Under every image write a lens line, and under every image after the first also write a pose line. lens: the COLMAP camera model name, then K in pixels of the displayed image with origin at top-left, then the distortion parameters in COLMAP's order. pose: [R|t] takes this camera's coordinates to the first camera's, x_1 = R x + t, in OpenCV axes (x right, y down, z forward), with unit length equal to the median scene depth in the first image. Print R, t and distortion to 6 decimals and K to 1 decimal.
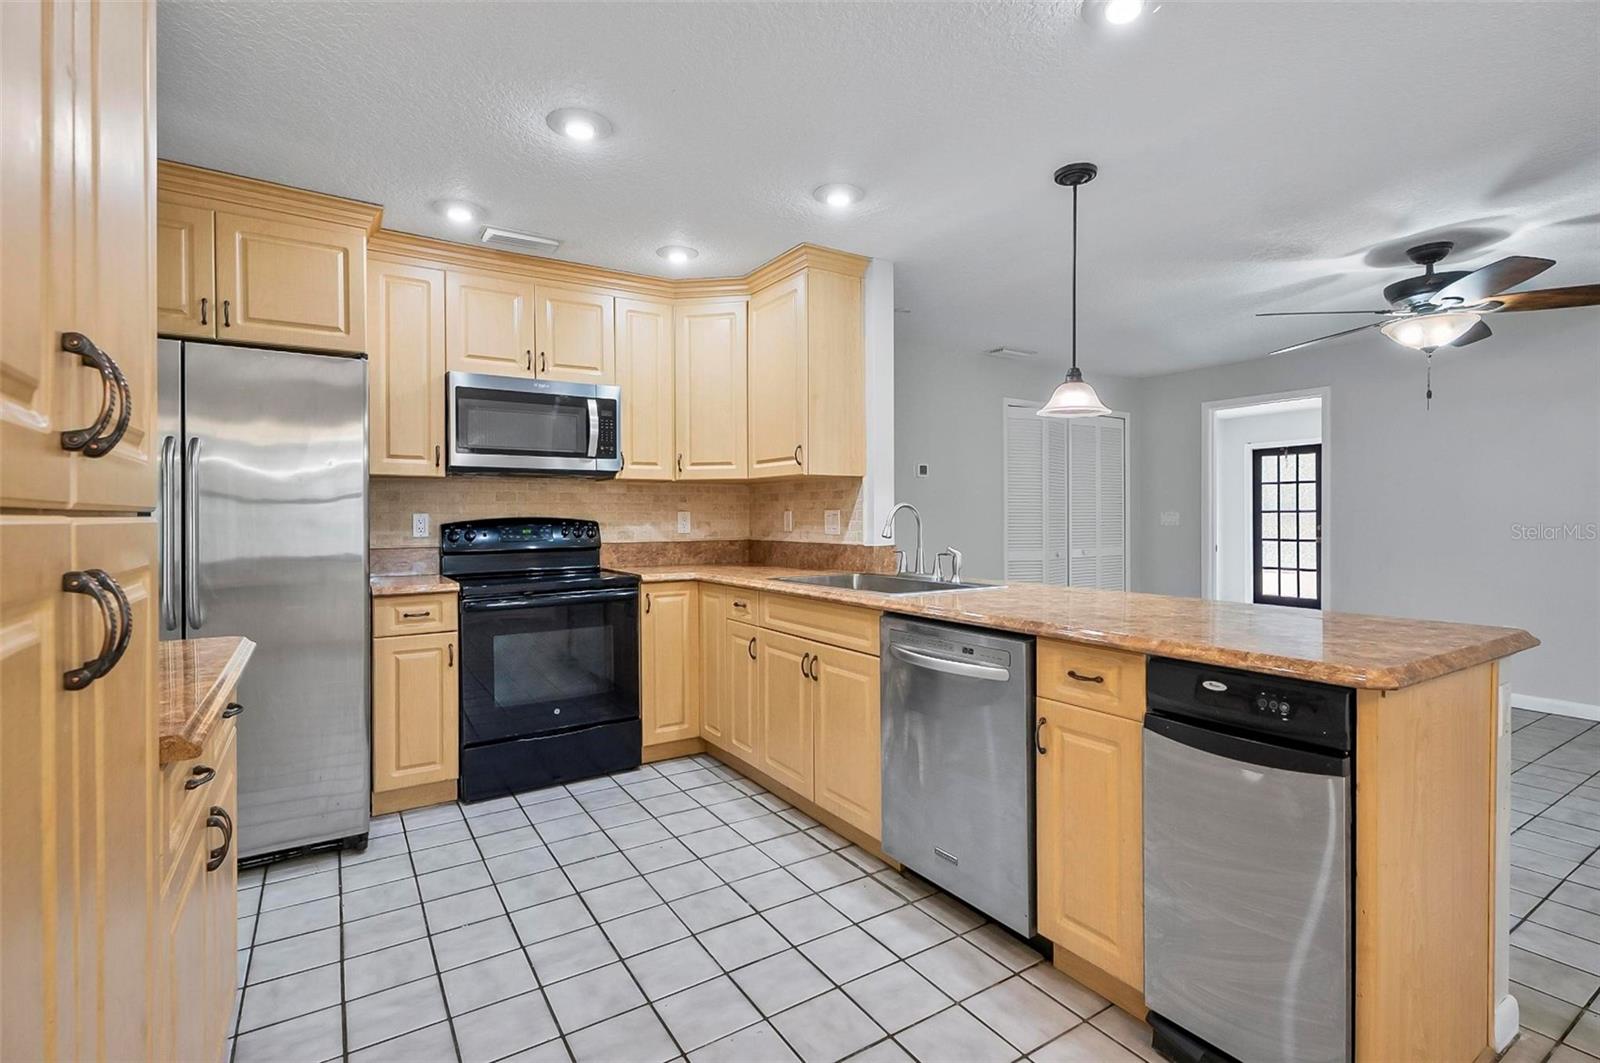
lens RADIAL K [[741.8, 0, 805.0], [0, 741.8, 520.5], [0, 0, 1]] dist [0.007575, 0.000443]
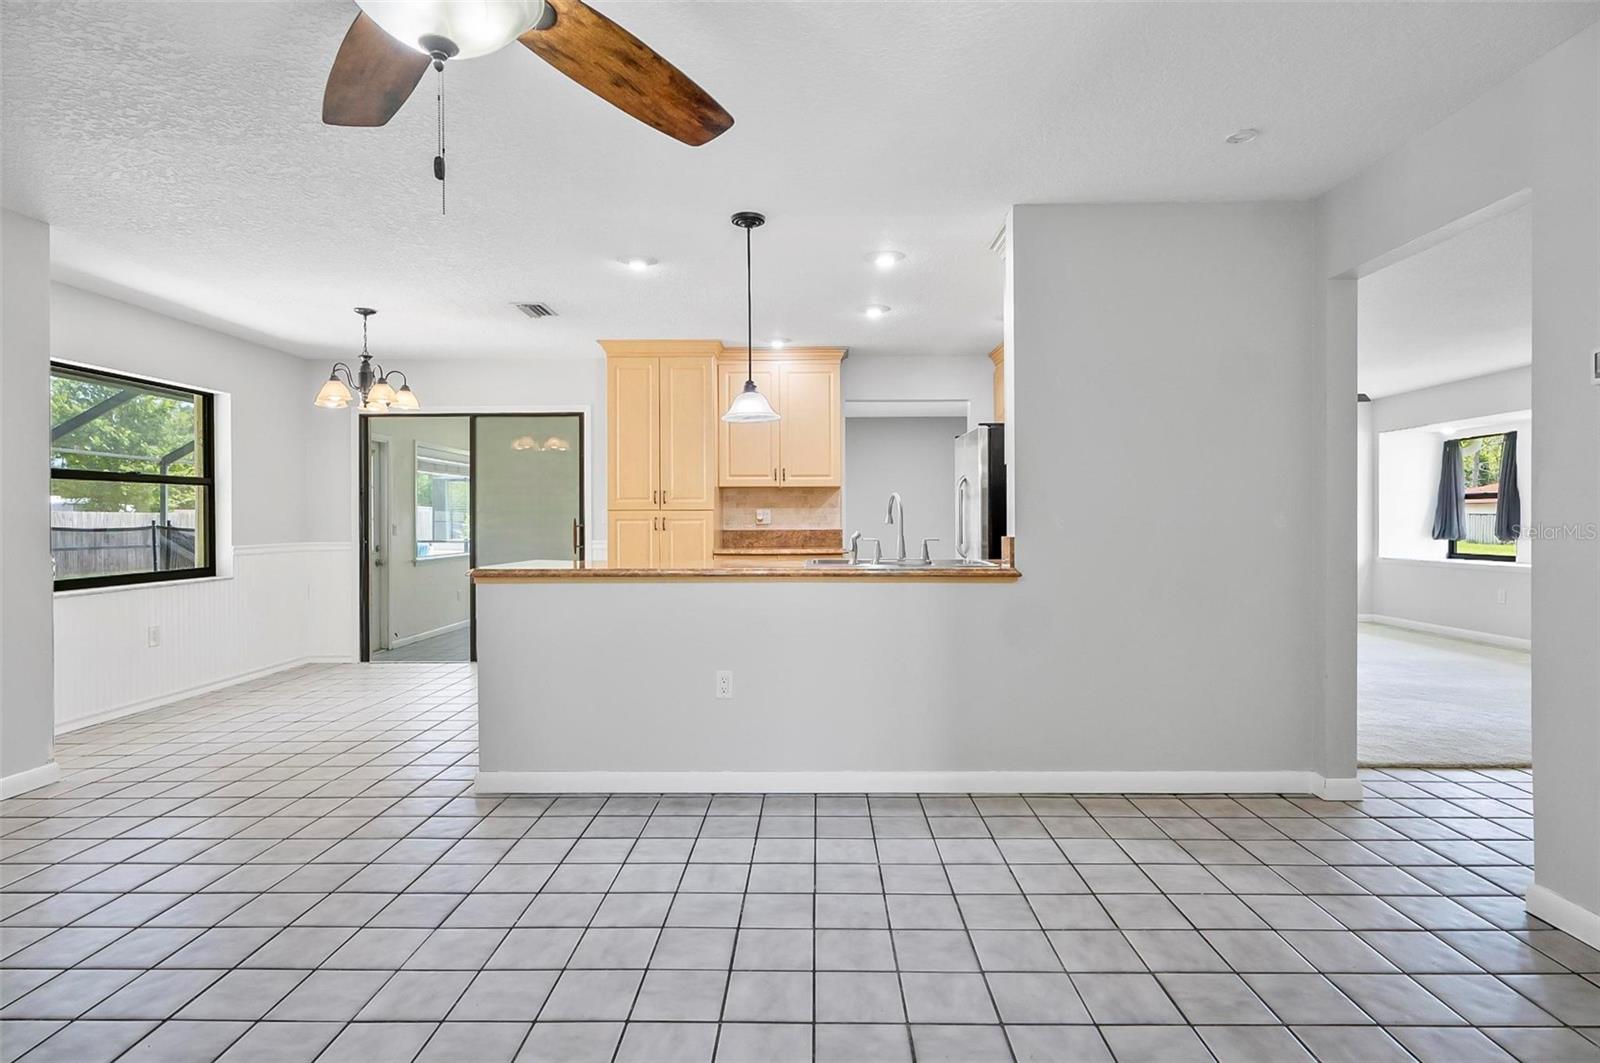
lens RADIAL K [[806.3, 0, 804.1], [0, 806.3, 524.2], [0, 0, 1]] dist [0.001191, -0.000200]
pose [[-0.549544, 0.010592, -0.835398, 1.059713], [0.000869, 0.999926, 0.012107, 0.007049], [0.835465, 0.005927, -0.549512, 1.348839]]
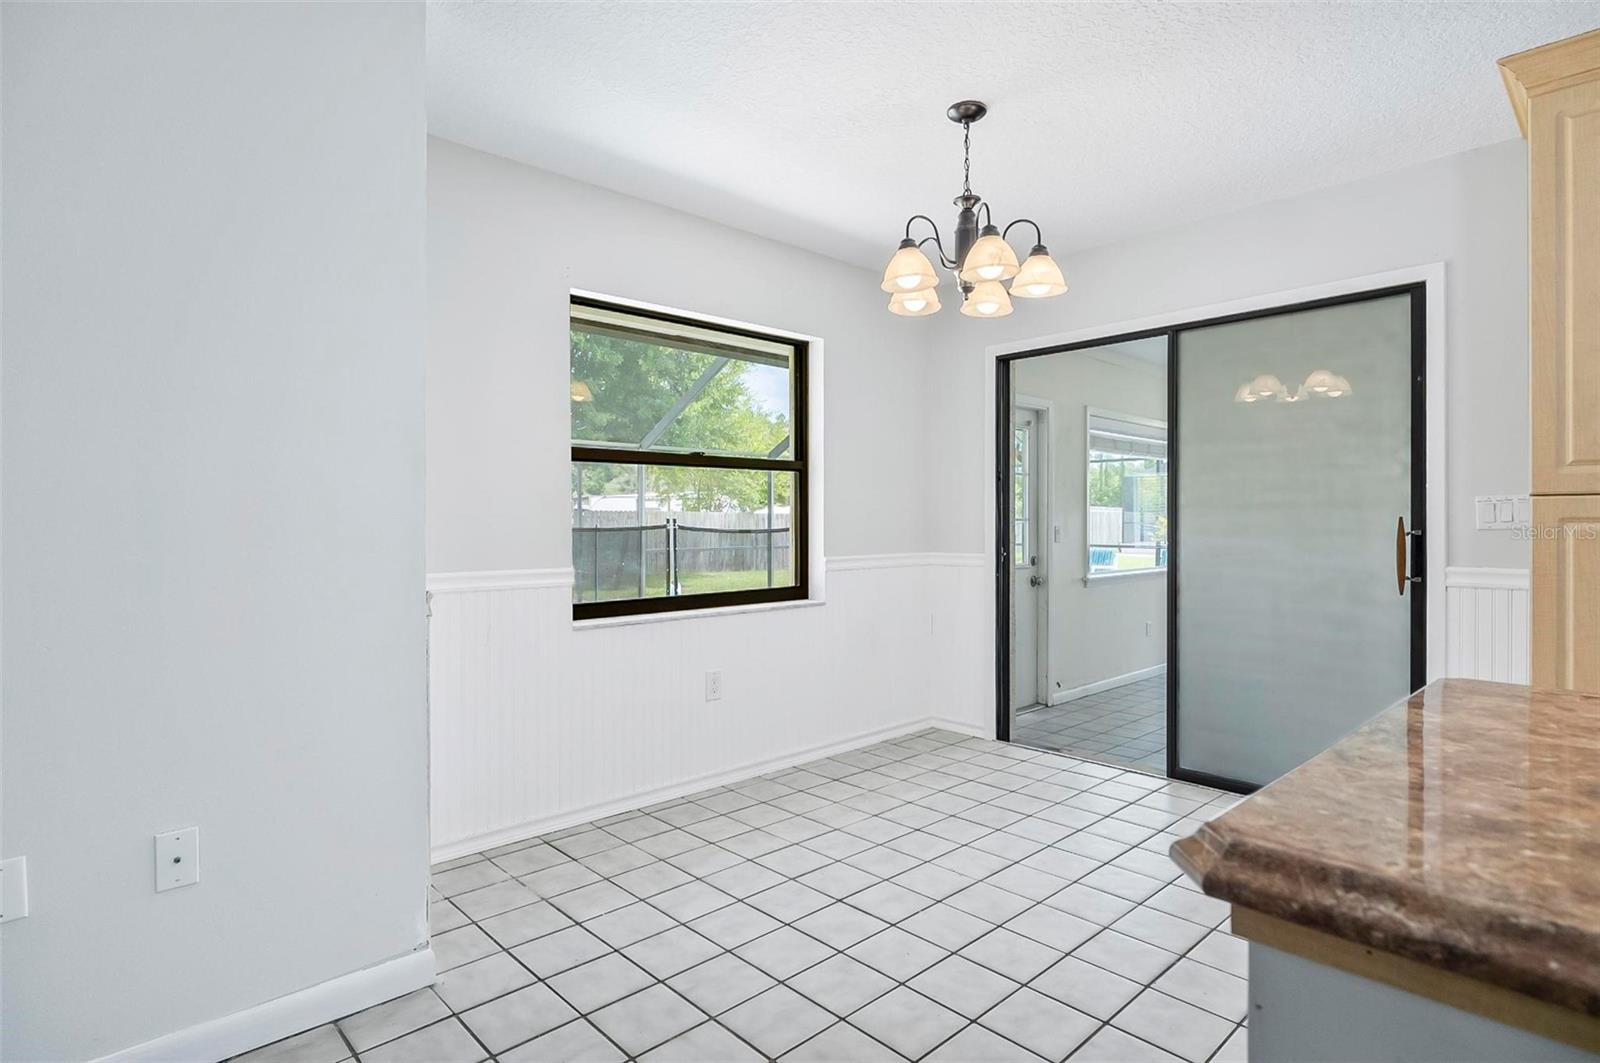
lens RADIAL K [[823.6, 0, 805.2], [0, 823.6, 520.7], [0, 0, 1]] dist [-0.000338, 0.000029]
pose [[-0.982443, 0.004634, -0.186507, 0.576166], [0.004088, 0.999986, 0.003310, 0.014372], [0.186520, 0.002489, -0.982448, 0.622687]]
